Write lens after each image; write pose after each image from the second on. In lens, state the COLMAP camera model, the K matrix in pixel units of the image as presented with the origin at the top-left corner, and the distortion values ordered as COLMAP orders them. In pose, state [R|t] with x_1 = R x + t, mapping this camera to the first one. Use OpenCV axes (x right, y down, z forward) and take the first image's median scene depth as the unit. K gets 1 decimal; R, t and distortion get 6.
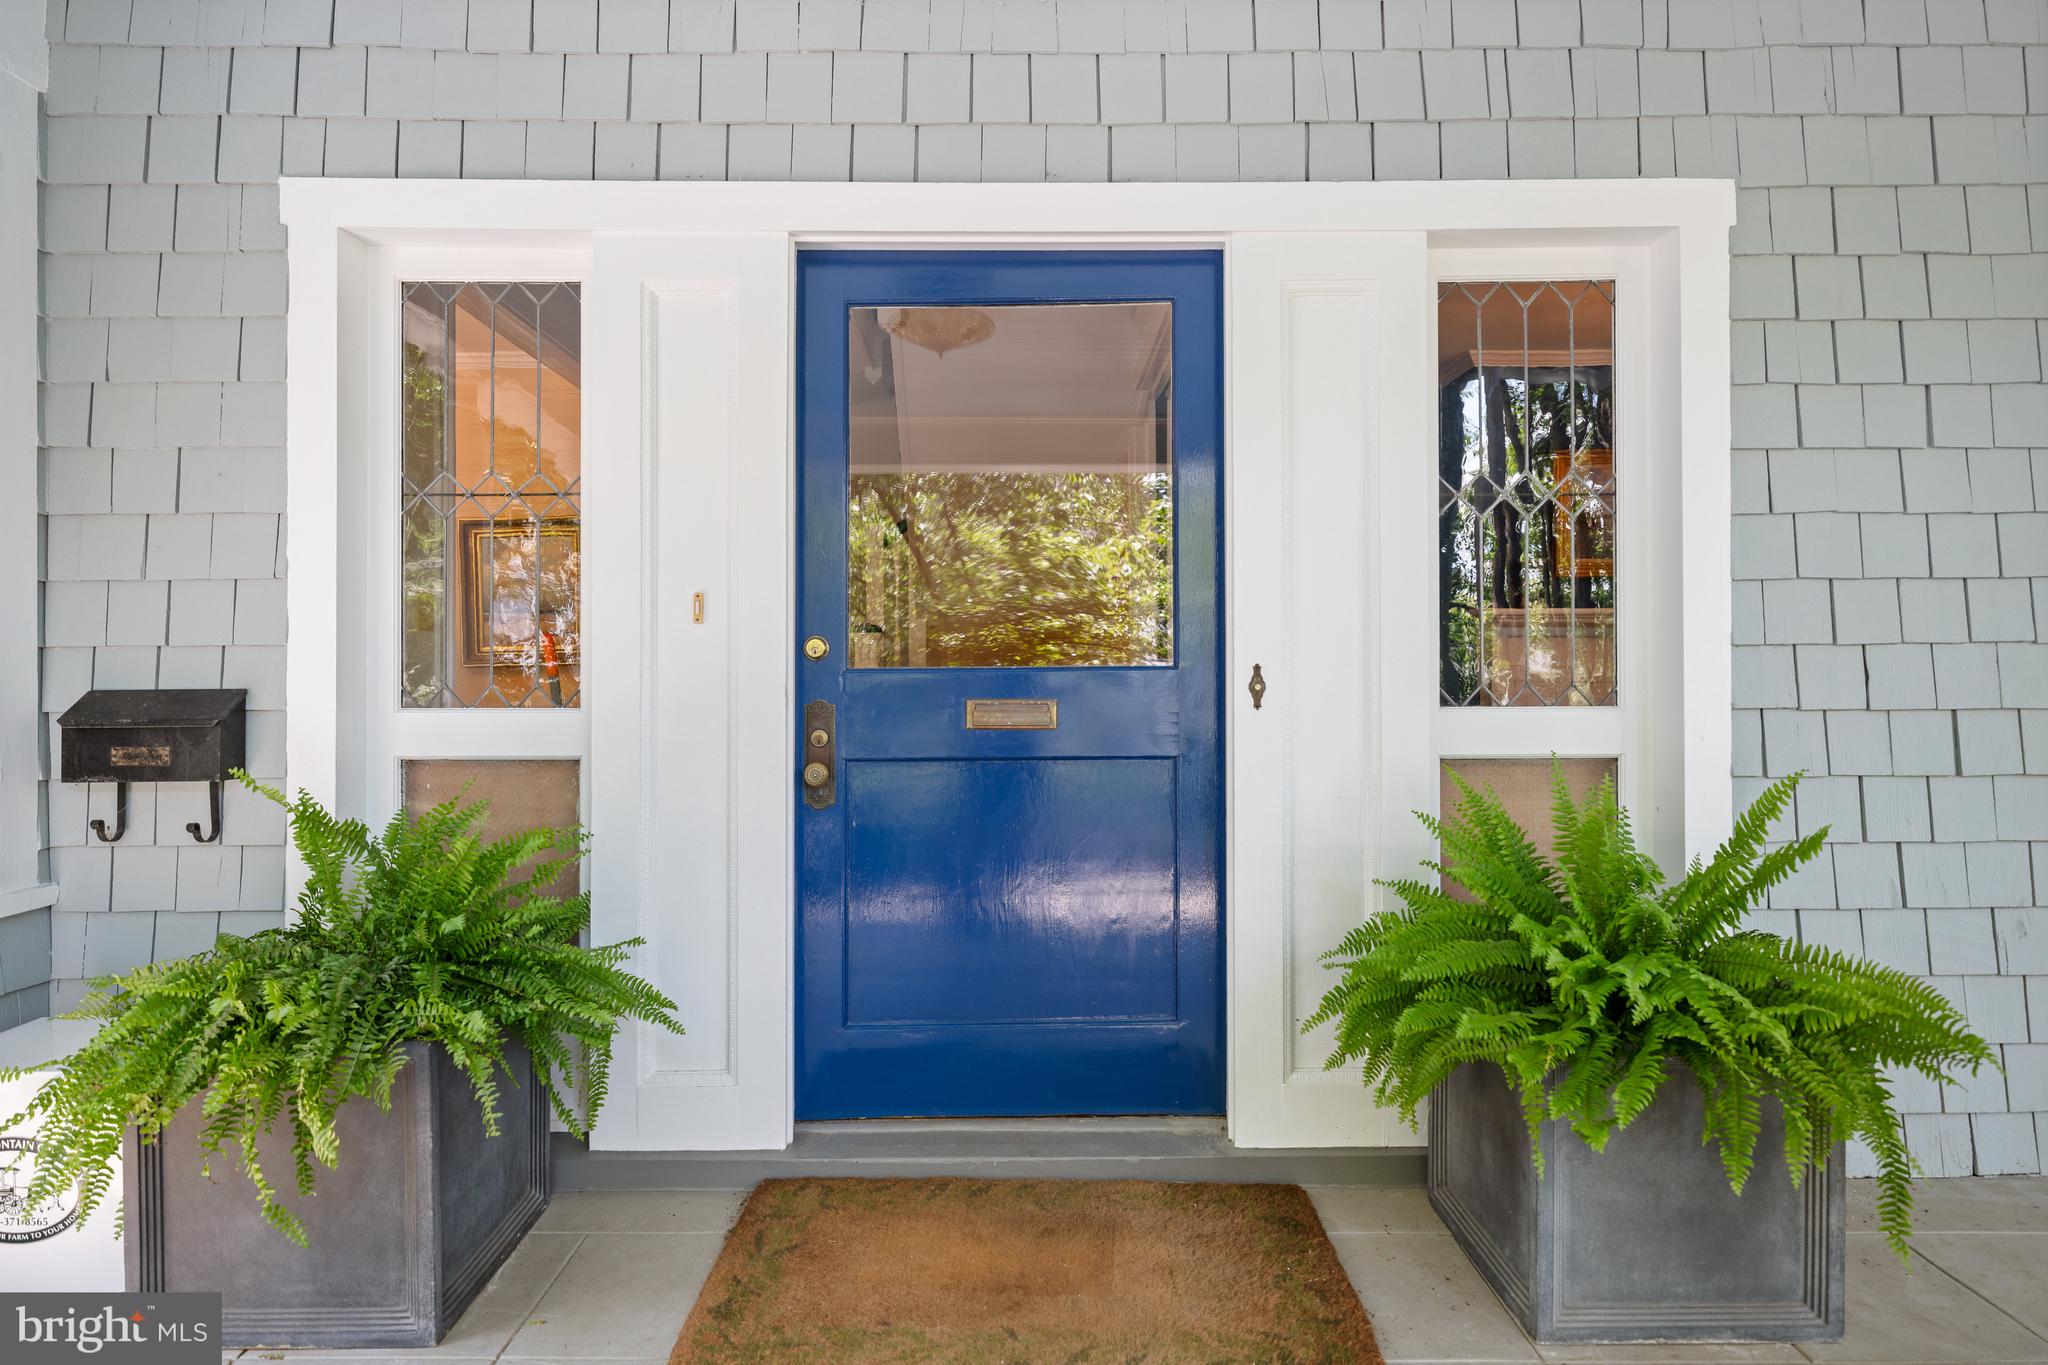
lens RADIAL K [[1205.7, 0, 1024.0], [0, 1205.7, 682.5], [0, 0, 1]] dist [0.002343, 0.001385]
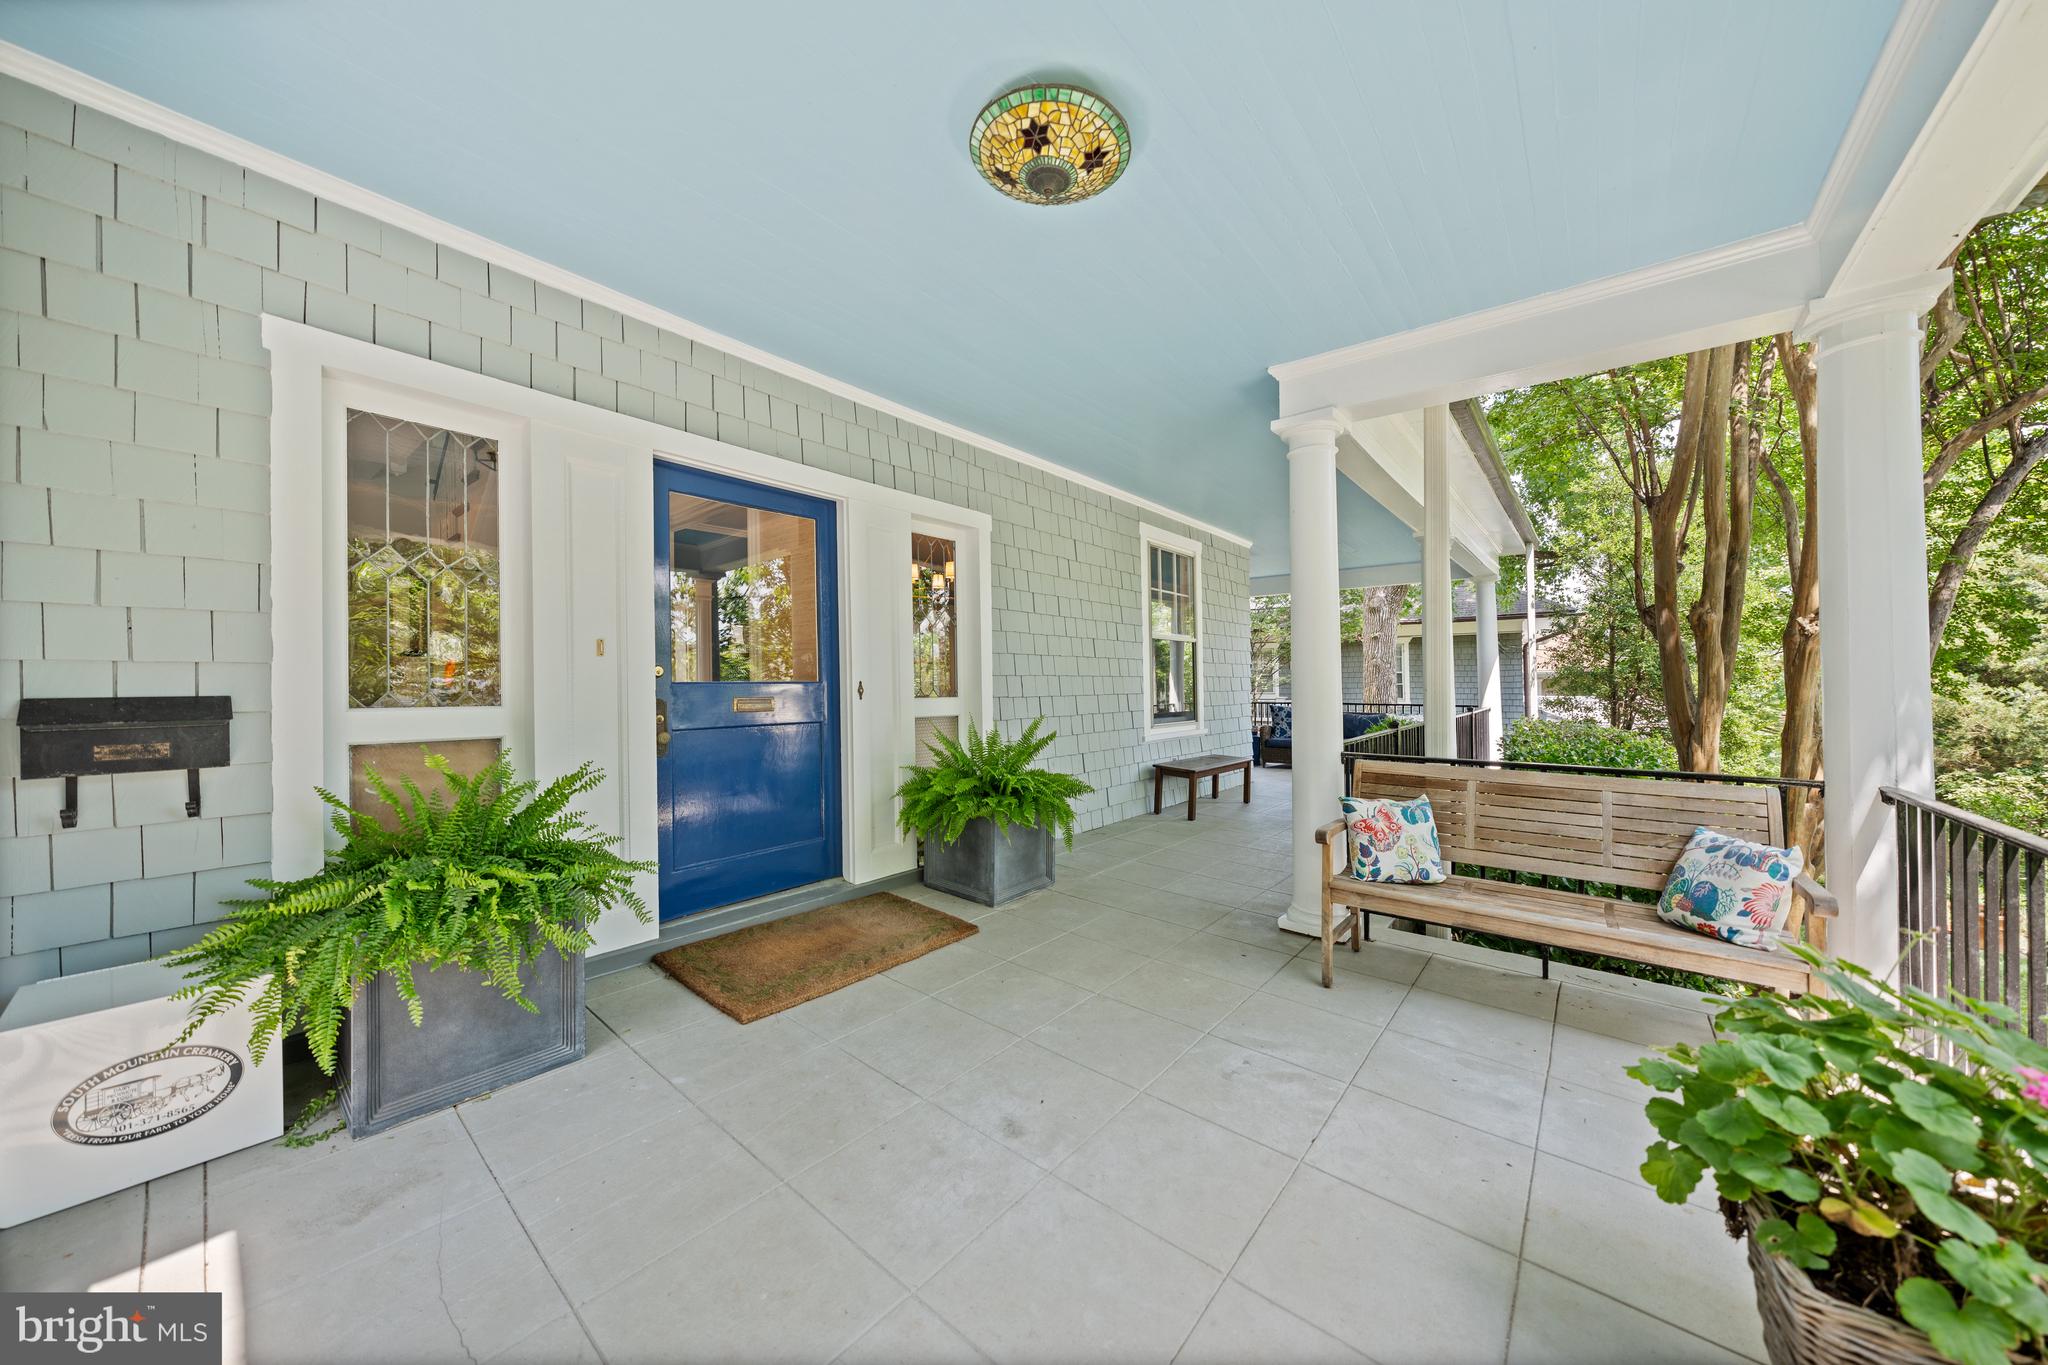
lens RADIAL K [[694.4, 0, 1024.0], [0, 694.4, 682.5], [0, 0, 1]] dist [-0.000148, -0.000009]
pose [[0.642180, 0.003582, 0.766545, -0.667304], [0.006329, 0.999930, -0.009975, 0.003881], [-0.766528, 0.011257, 0.642113, -0.135275]]
